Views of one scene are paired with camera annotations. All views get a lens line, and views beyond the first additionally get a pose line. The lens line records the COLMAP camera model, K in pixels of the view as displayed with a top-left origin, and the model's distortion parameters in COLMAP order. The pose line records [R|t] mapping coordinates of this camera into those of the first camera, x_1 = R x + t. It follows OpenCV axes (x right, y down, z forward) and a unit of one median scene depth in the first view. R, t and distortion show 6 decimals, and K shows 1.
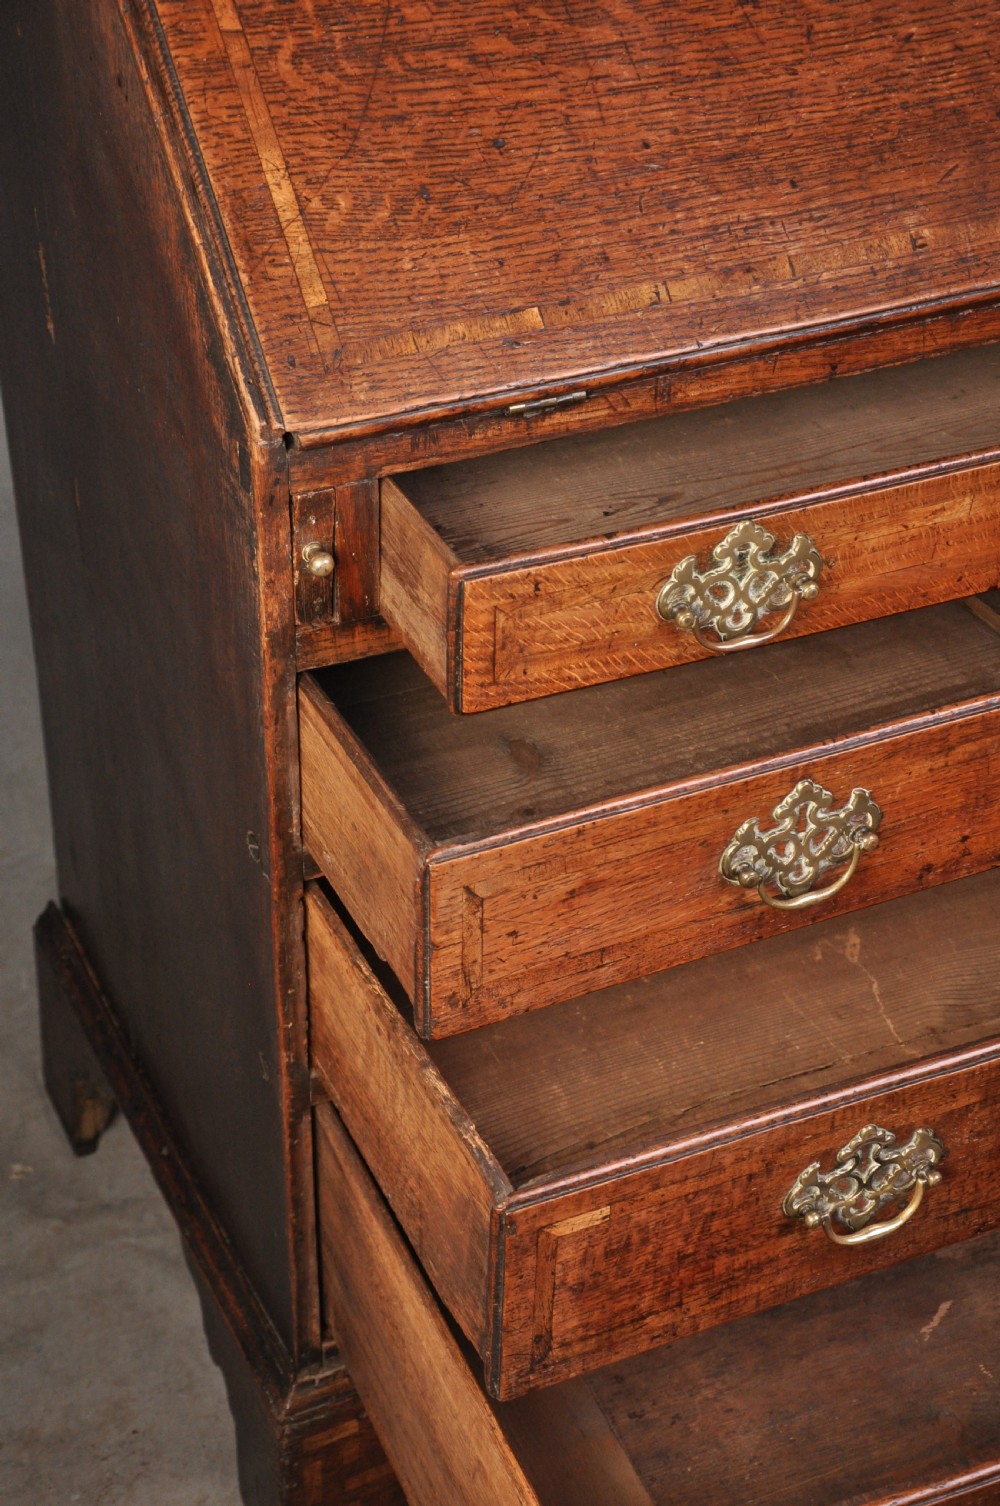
lens RADIAL K [[2678.3, 0, 500.0], [0, 2678.3, 753.0], [0, 0, 1]] dist [0.264905, 0.236472]
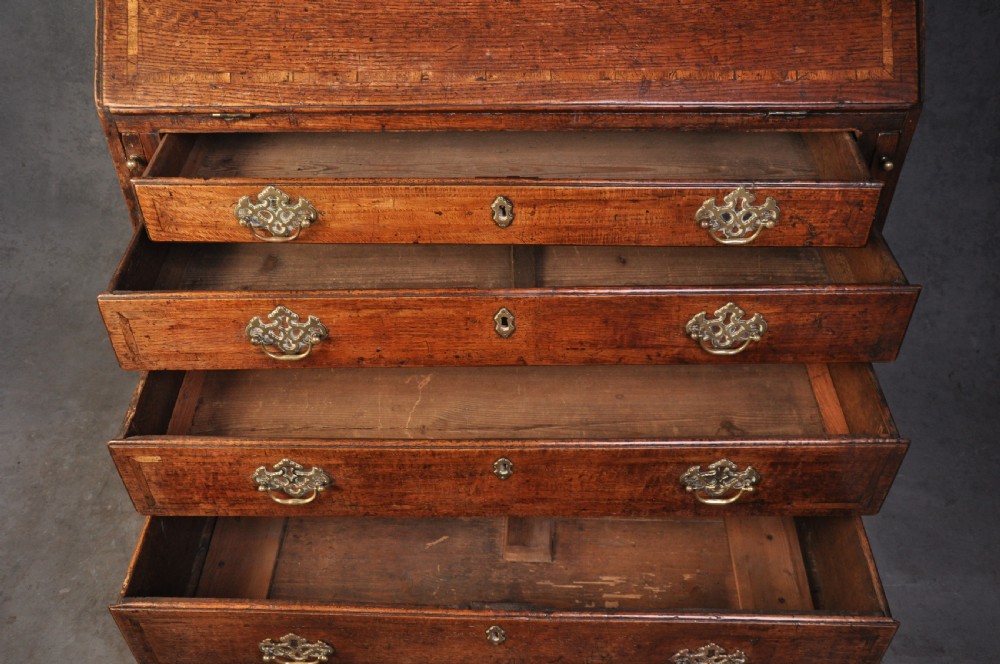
lens RADIAL K [[1063.2, 0, 498.8], [0, 1063.2, 364.4], [0, 0, 1]] dist [-0.093189, 0.262740]
pose [[0.897180, 0.282041, -0.339884, 0.579319], [-0.229974, 0.955318, 0.185684, -0.146443], [0.377068, -0.088427, 0.921955, 0.246827]]
